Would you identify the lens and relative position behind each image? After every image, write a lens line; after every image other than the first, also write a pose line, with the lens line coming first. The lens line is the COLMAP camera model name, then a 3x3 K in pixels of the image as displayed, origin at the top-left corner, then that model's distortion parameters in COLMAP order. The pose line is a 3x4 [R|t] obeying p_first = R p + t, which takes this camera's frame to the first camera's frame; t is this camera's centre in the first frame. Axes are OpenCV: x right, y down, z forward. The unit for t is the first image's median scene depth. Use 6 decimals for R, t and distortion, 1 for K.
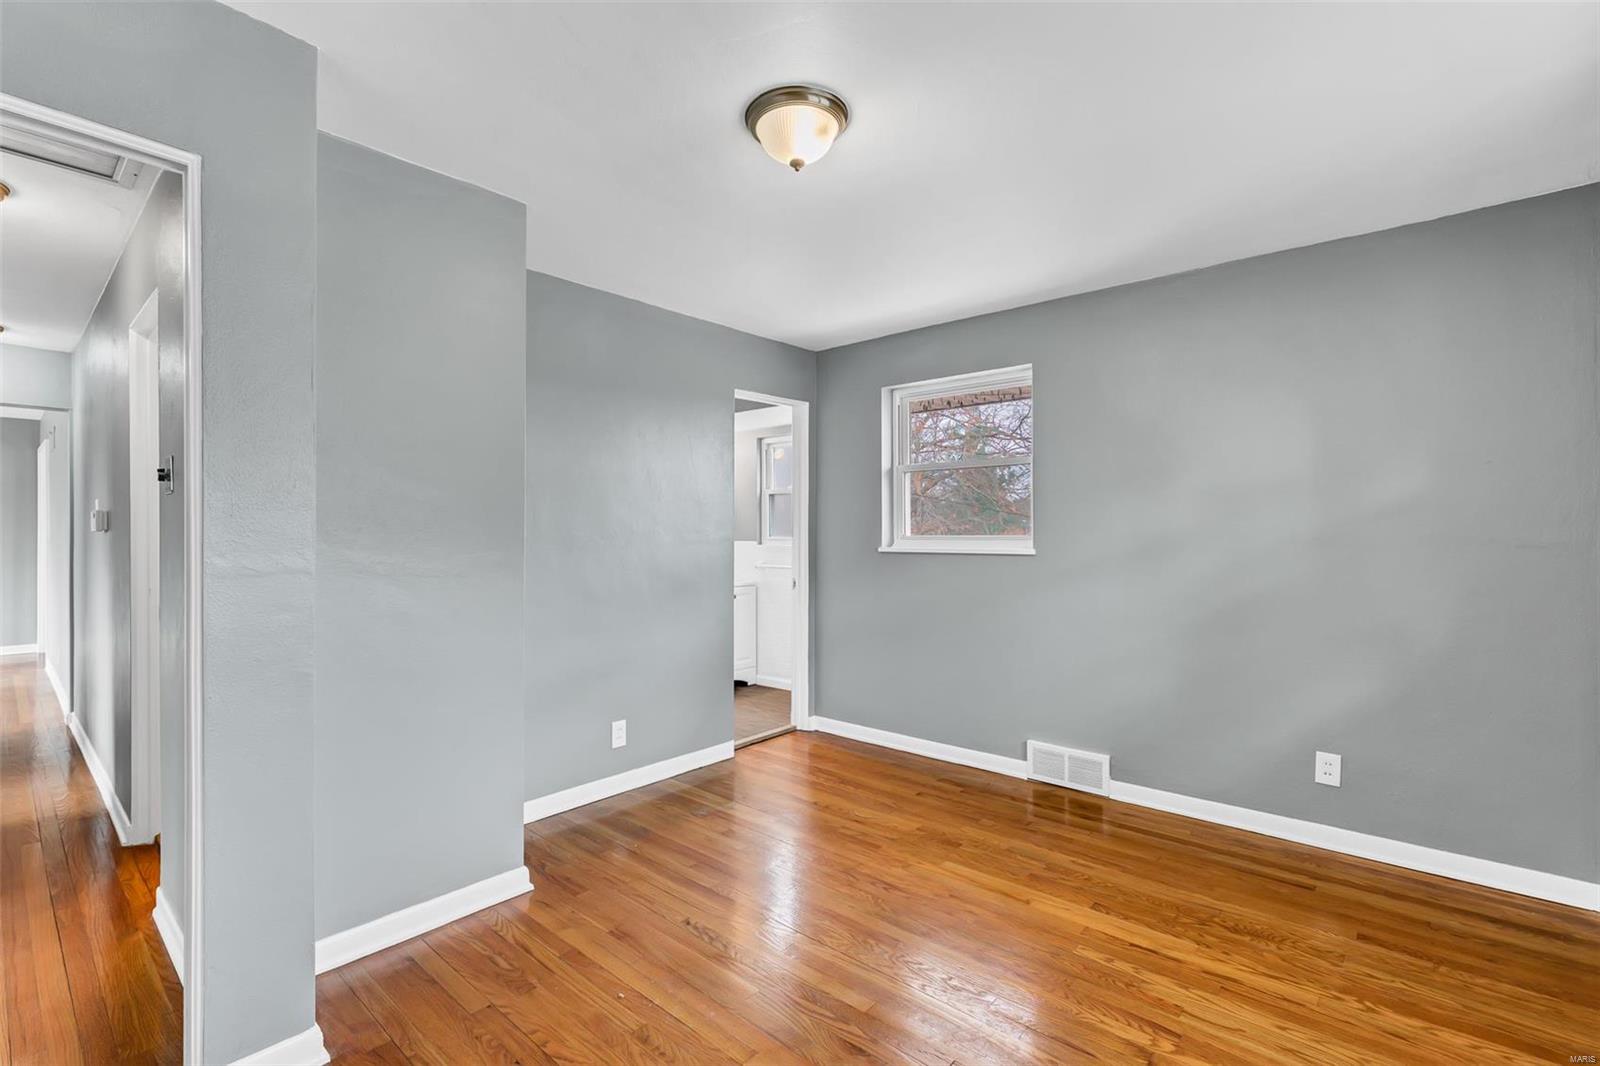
lens RADIAL K [[730.8, 0, 785.2], [0, 730.8, 529.0], [0, 0, 1]] dist [-0.001377, 0.000716]
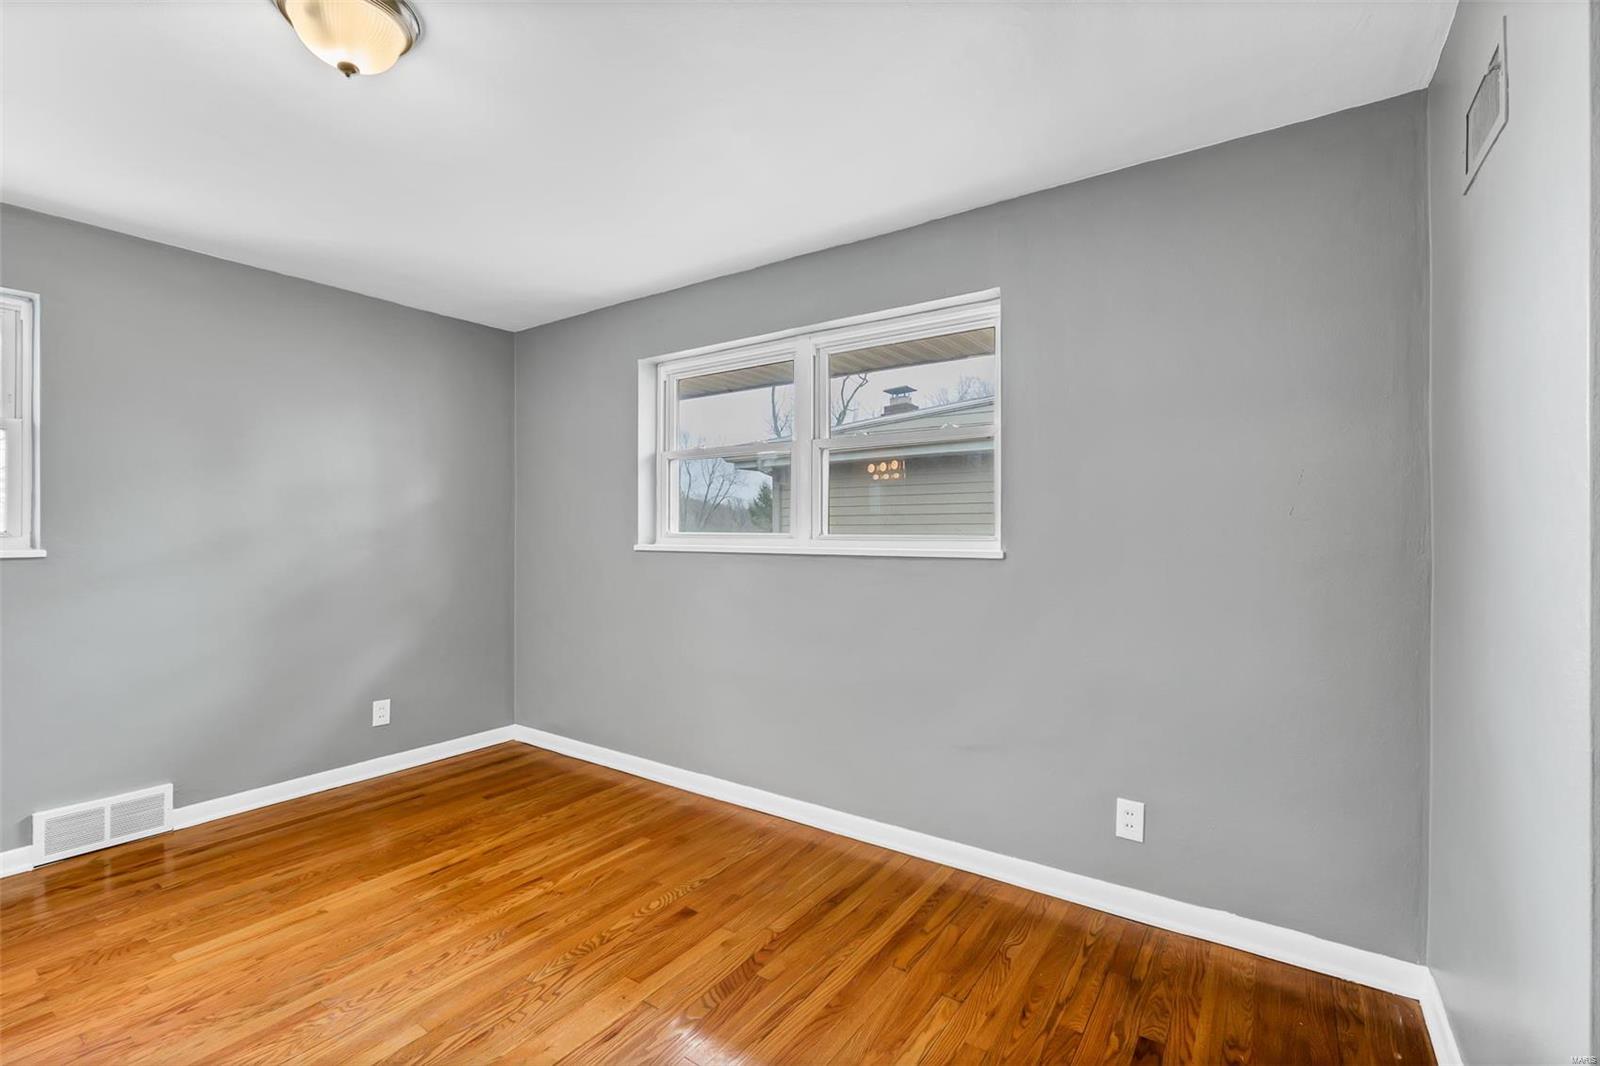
lens RADIAL K [[730.8, 0, 791.7], [0, 730.8, 532.8], [0, 0, 1]] dist [-0.001377, 0.000716]
pose [[-0.123354, -0.006678, 0.992340, -0.657255], [-0.008092, 0.999951, 0.005723, 0.000237], [-0.992330, -0.007324, -0.123402, 0.478903]]
